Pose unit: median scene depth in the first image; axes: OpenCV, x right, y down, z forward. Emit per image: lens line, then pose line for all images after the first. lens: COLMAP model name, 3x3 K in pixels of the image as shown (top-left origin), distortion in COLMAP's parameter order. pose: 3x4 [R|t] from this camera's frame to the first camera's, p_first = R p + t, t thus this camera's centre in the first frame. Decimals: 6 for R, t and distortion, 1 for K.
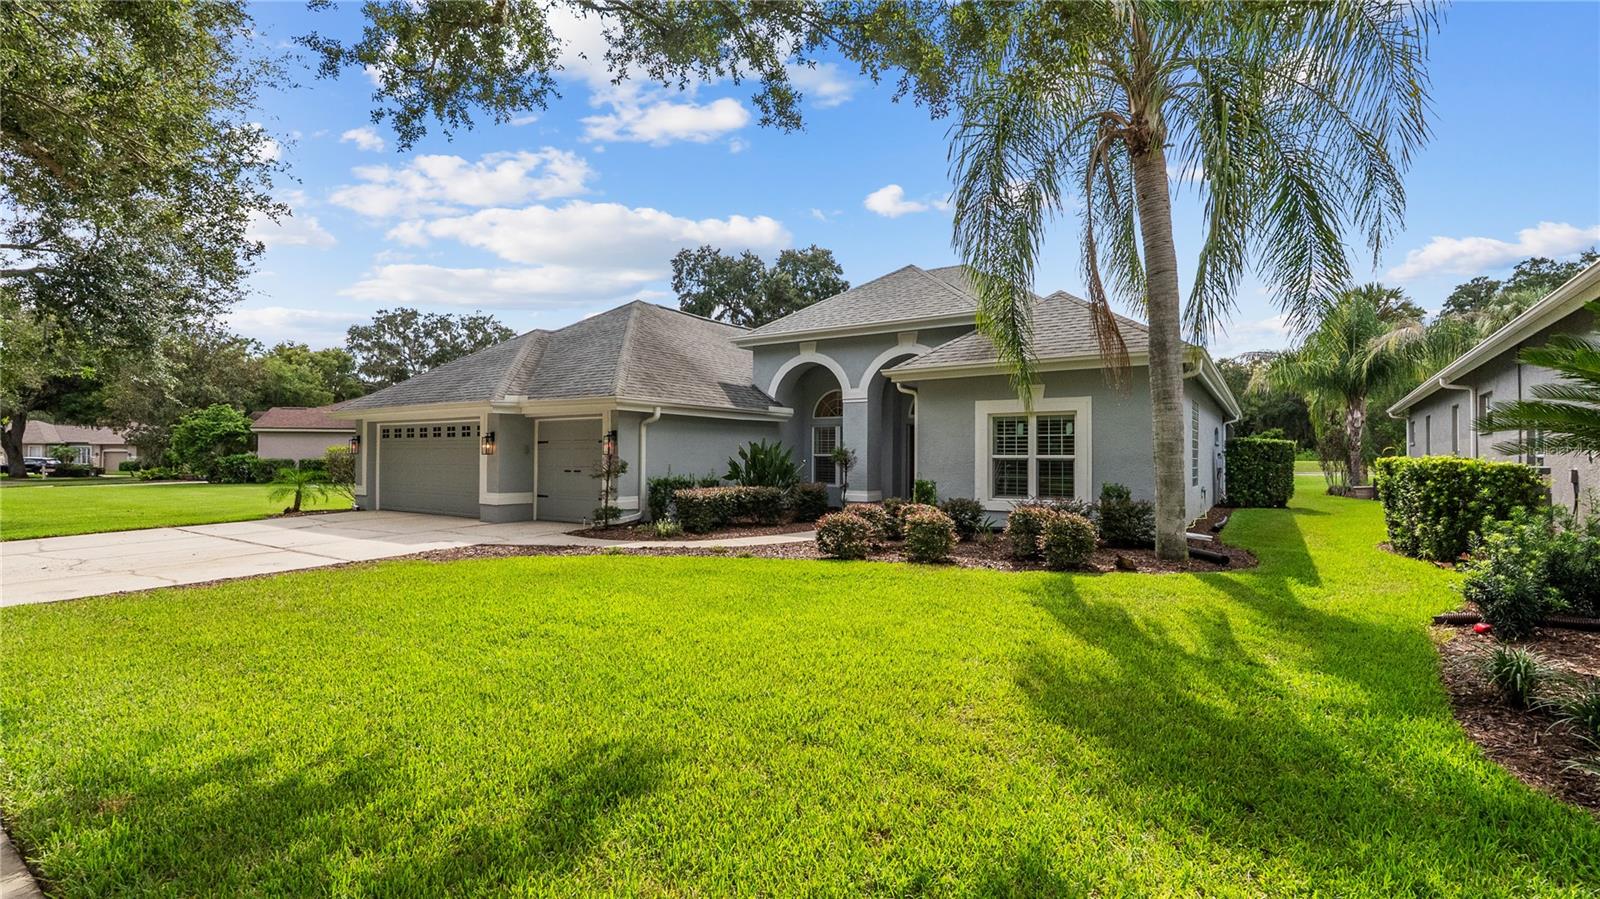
lens RADIAL K [[708.4, 0, 800.0], [0, 708.4, 449.5], [0, 0, 1]] dist [-0.001845, 0.000689]
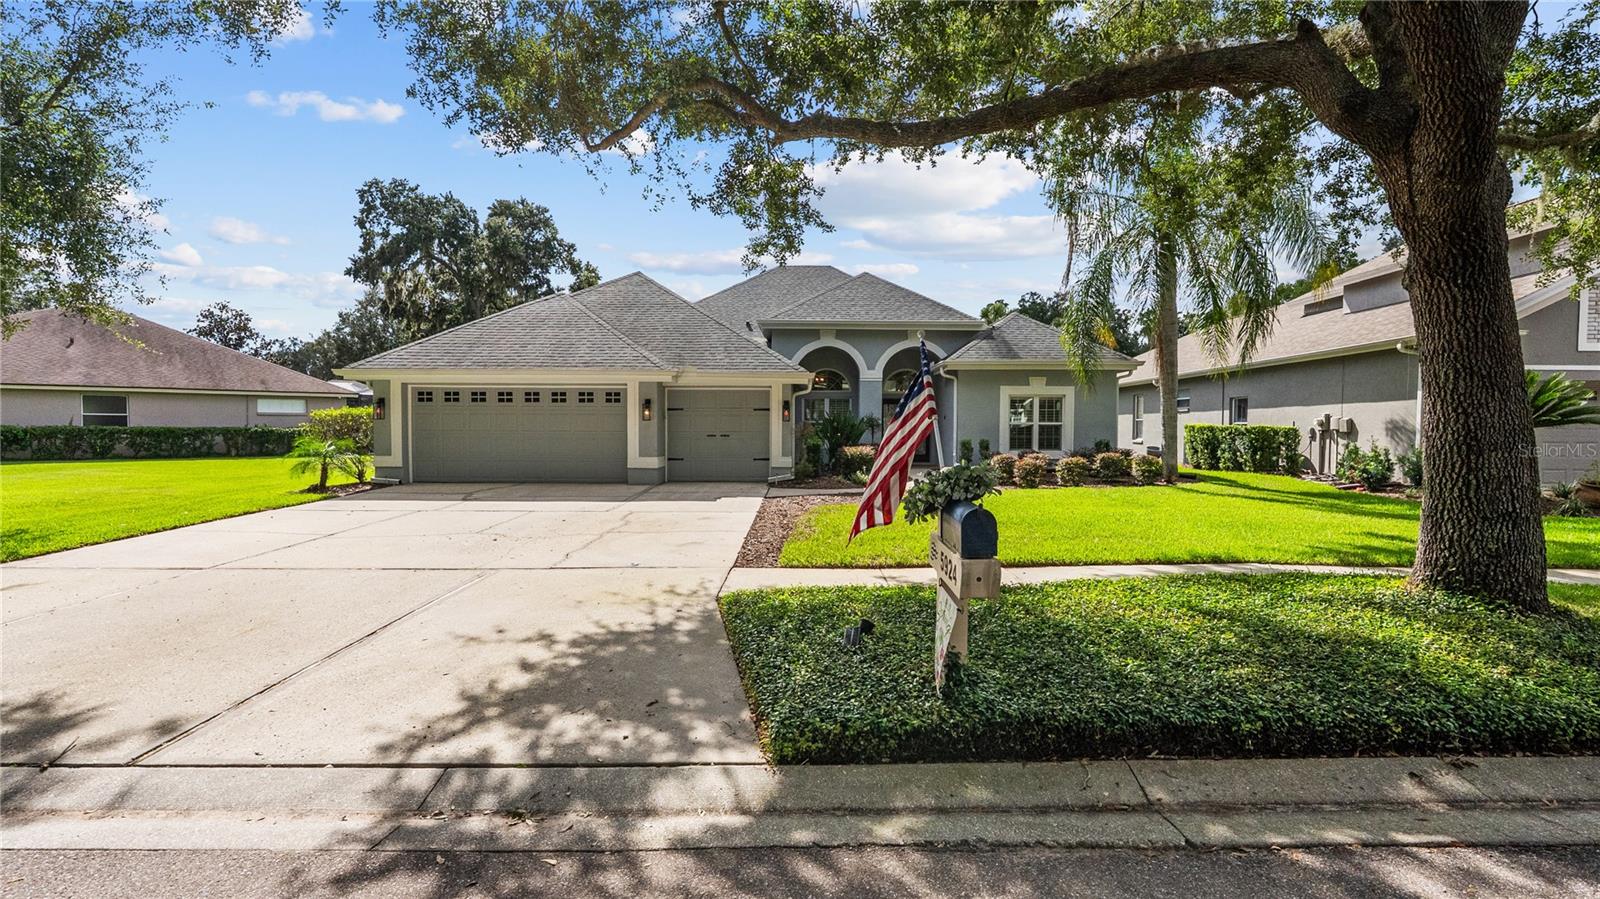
lens RADIAL K [[708.4, 0, 800.0], [0, 708.4, 449.5], [0, 0, 1]] dist [-0.001845, 0.000689]
pose [[0.821449, -0.019283, 0.569955, -0.763018], [-0.006713, 0.999032, 0.043475, 0.002391], [-0.570242, -0.039539, 0.820525, 0.011088]]
